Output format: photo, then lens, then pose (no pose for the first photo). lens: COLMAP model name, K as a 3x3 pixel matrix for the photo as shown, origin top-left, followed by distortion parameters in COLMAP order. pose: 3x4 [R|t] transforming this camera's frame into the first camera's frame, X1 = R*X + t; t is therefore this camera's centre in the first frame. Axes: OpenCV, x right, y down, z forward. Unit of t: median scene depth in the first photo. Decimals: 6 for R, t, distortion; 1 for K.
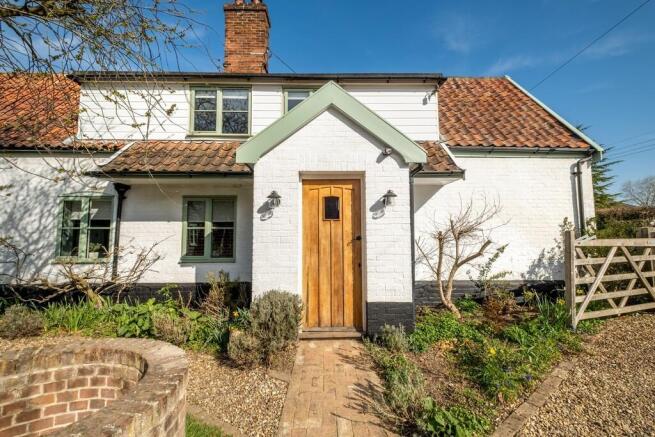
lens RADIAL K [[286.3, 0, 327.5], [0, 286.3, 218.5], [0, 0, 1]] dist [0.000703, 0.000210]
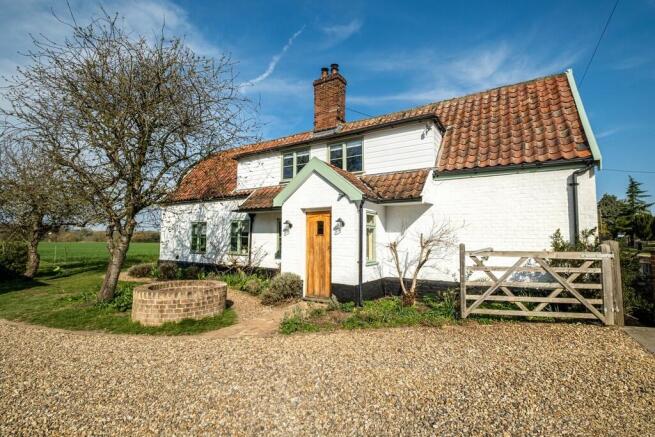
lens RADIAL K [[291.1, 0, 328.1], [0, 291.1, 221.8], [0, 0, 1]] dist [0.001492, 0.000258]
pose [[0.838025, -0.021359, -0.545213, 0.745261], [0.026874, 0.999637, 0.002145, -0.056358], [0.544969, -0.016450, 0.838295, -0.322339]]
